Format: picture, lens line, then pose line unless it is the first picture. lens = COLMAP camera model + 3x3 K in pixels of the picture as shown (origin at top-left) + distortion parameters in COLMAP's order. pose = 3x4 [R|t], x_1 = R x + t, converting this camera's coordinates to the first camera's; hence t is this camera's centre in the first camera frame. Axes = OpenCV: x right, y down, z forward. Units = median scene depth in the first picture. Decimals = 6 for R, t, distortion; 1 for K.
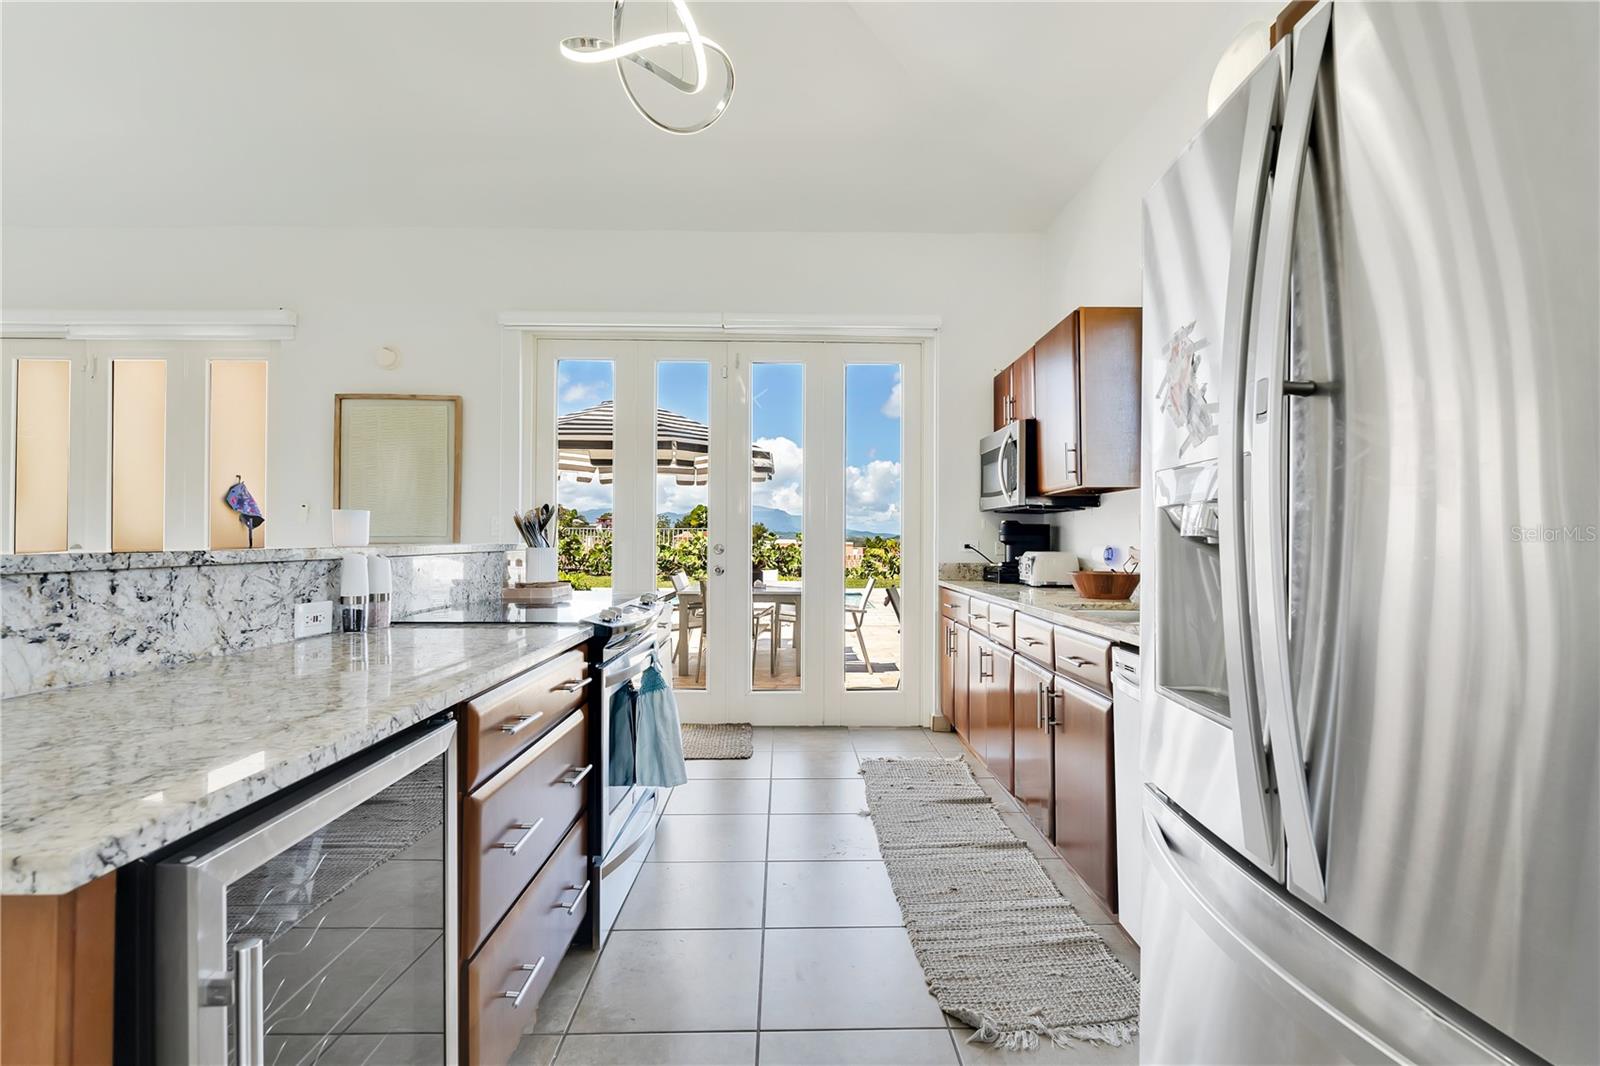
lens RADIAL K [[722.4, 0, 800.0], [0, 722.4, 533.0], [0, 0, 1]] dist [0.000288, -0.000157]
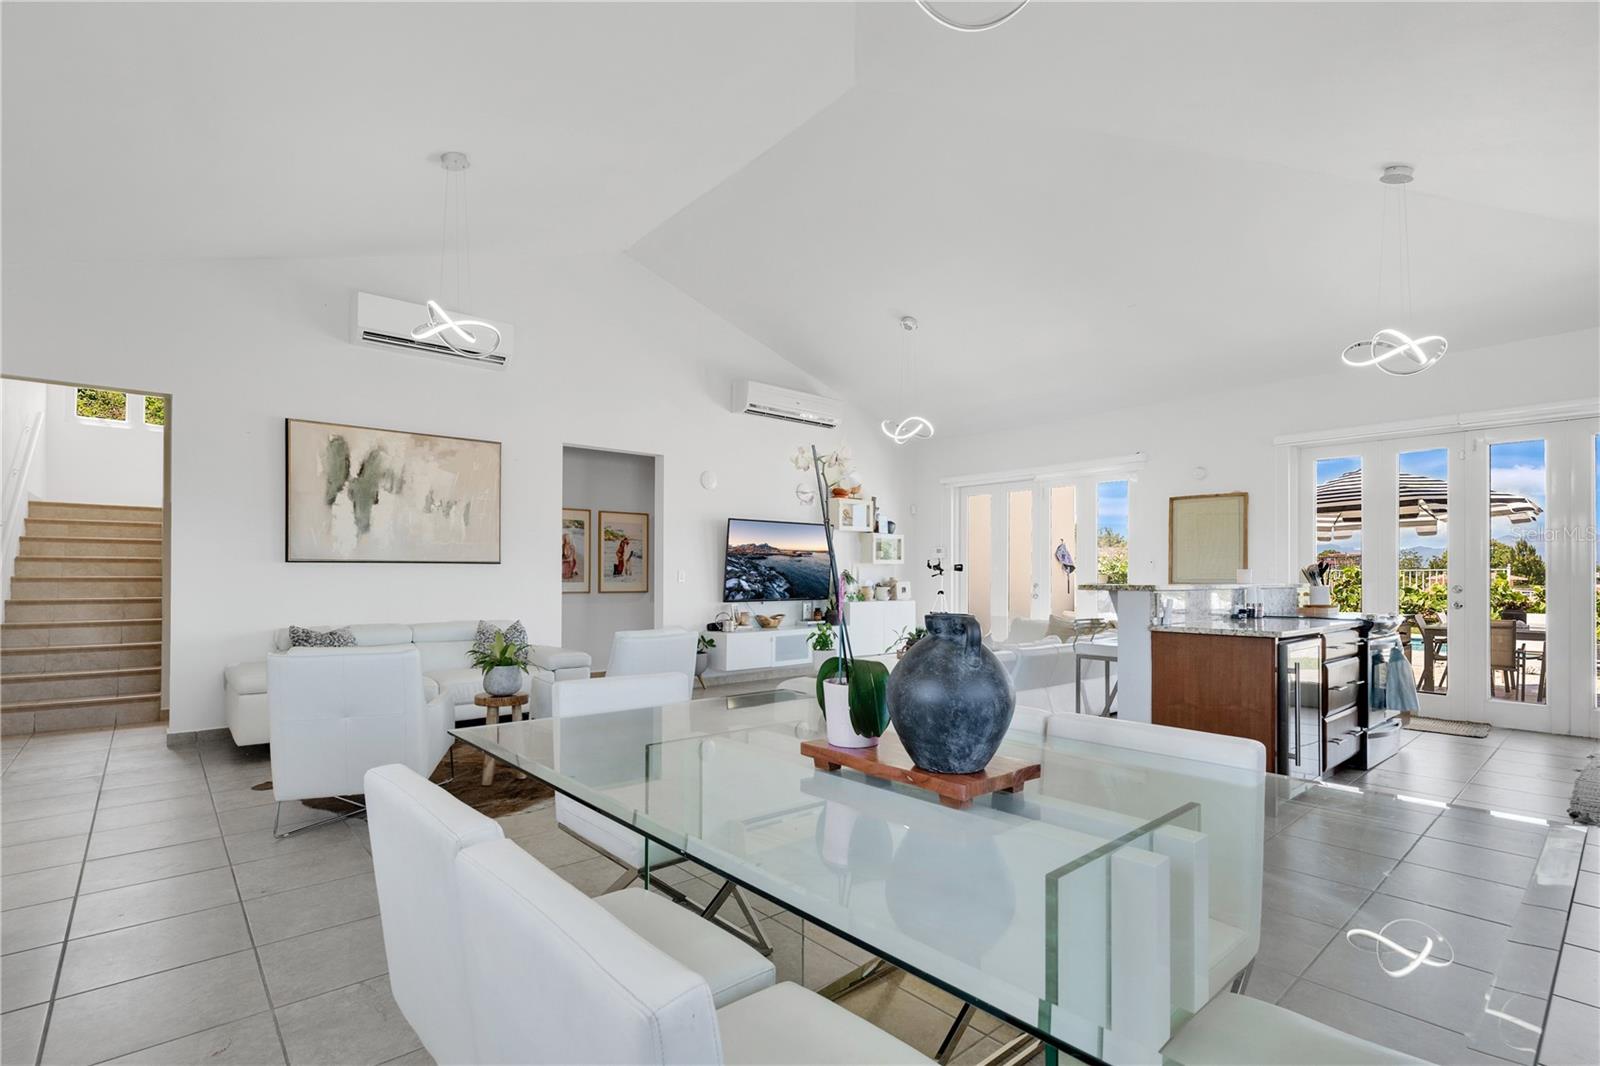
lens RADIAL K [[740.6, 0, 829.4], [0, 740.6, 570.4], [0, 0, 1]] dist [0.001361, 0.000016]
pose [[0.658045, -0.007586, -0.752940, 0.197093], [0.003434, 0.999969, -0.007074, -0.008489], [0.752970, 0.002069, 0.658051, -0.975875]]
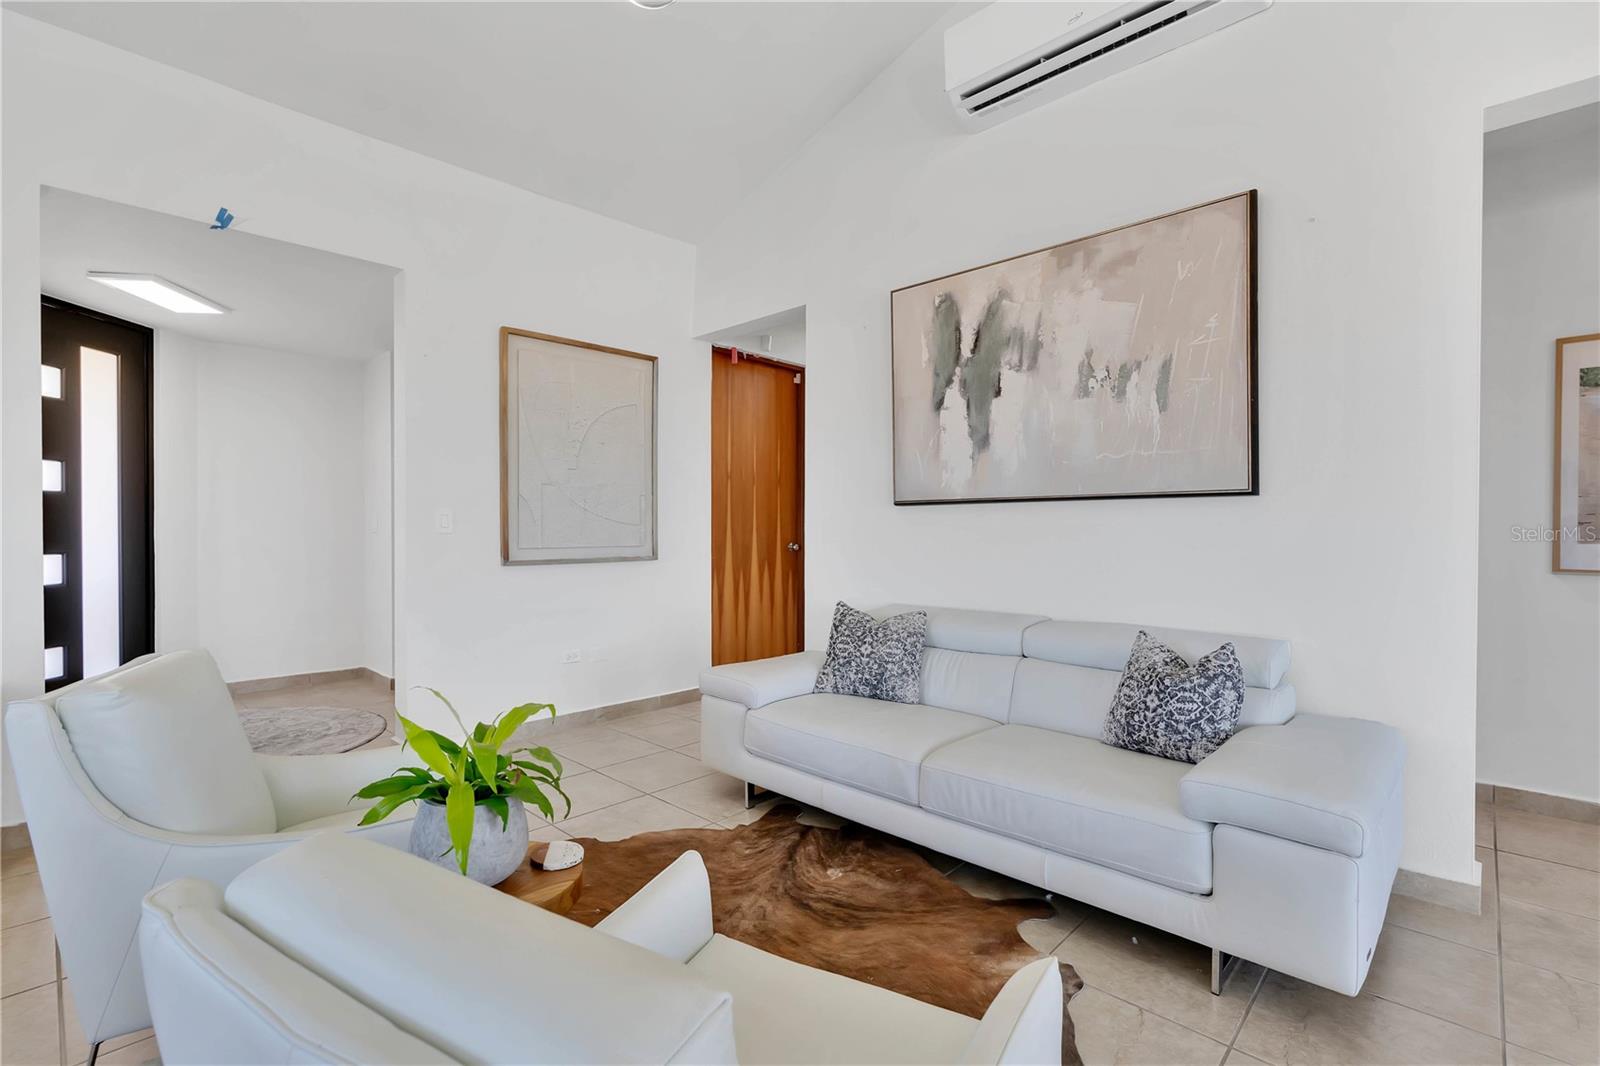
lens RADIAL K [[722.4, 0, 800.0], [0, 722.4, 533.0], [0, 0, 1]] dist [0.000288, -0.000157]
pose [[-0.711130, -0.003472, -0.703052, -0.930030], [-0.004387, 0.999990, -0.000502, -0.001017], [0.703047, 0.002728, -0.711138, -0.168090]]
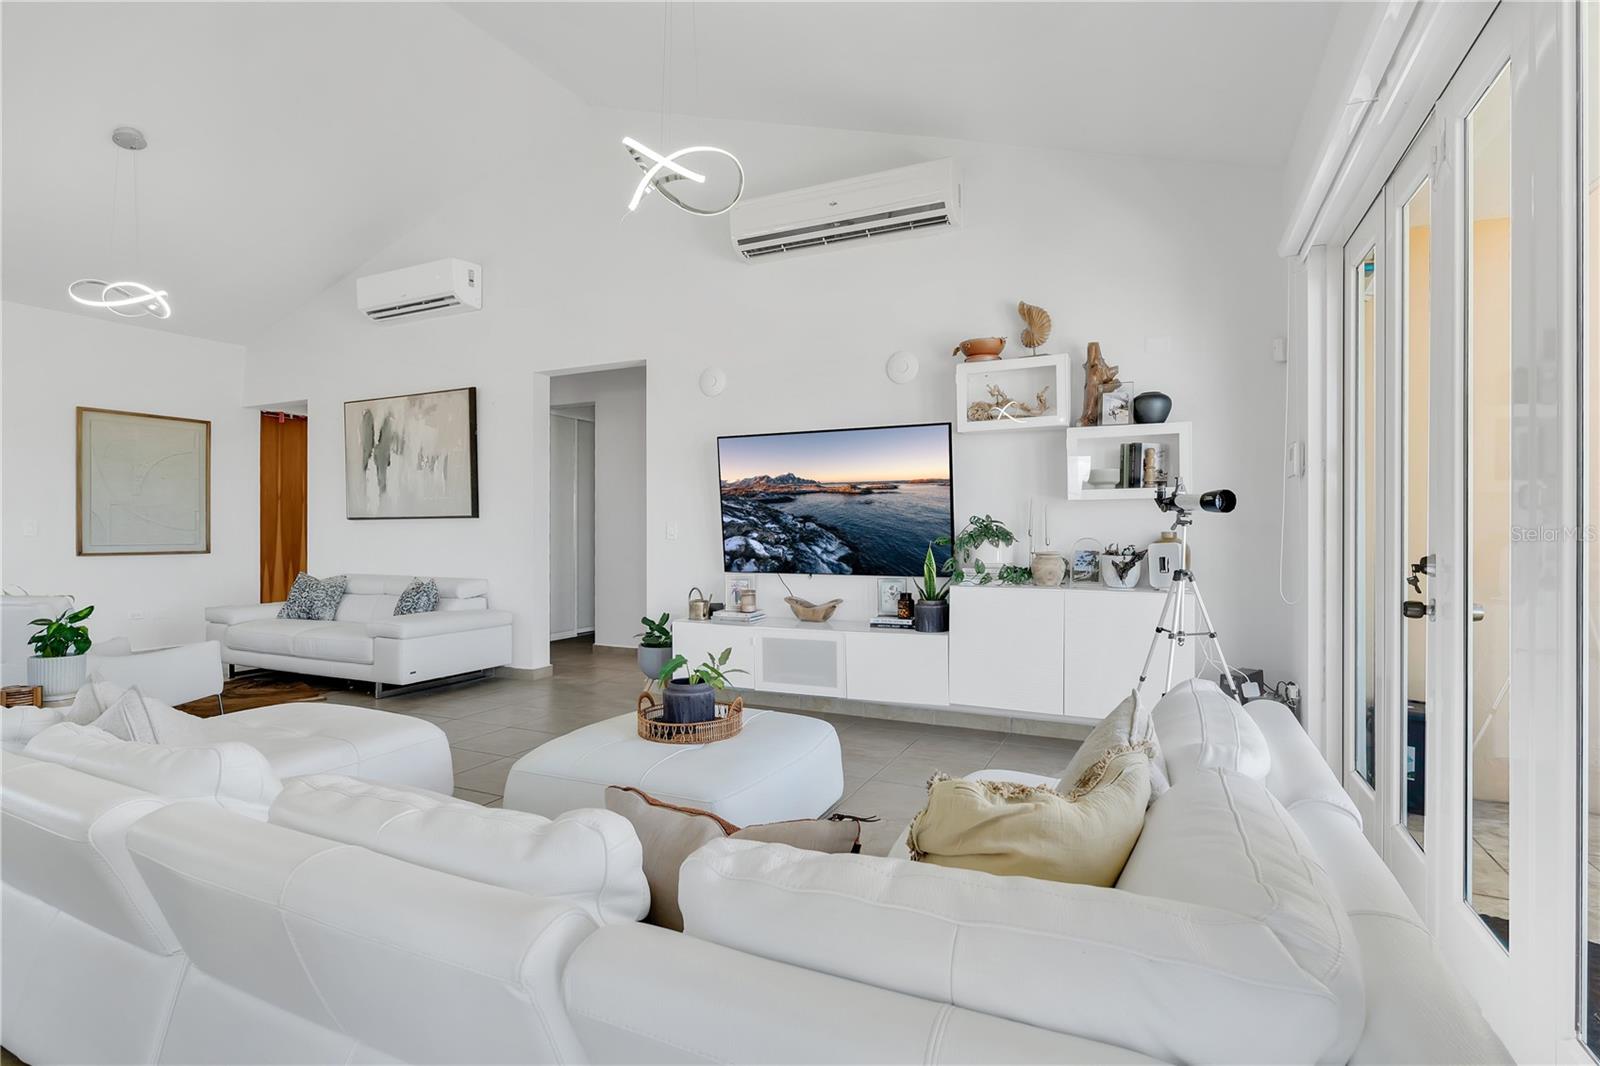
lens RADIAL K [[737.1, 0, 798.2], [0, 737.1, 545.5], [0, 0, 1]] dist [-0.001727, -0.000448]
pose [[-0.448182, -0.001498, -0.893941, -0.569114], [-0.005204, 0.999986, 0.000933, 0.015796], [0.893927, 0.005071, -0.448183, 1.089484]]
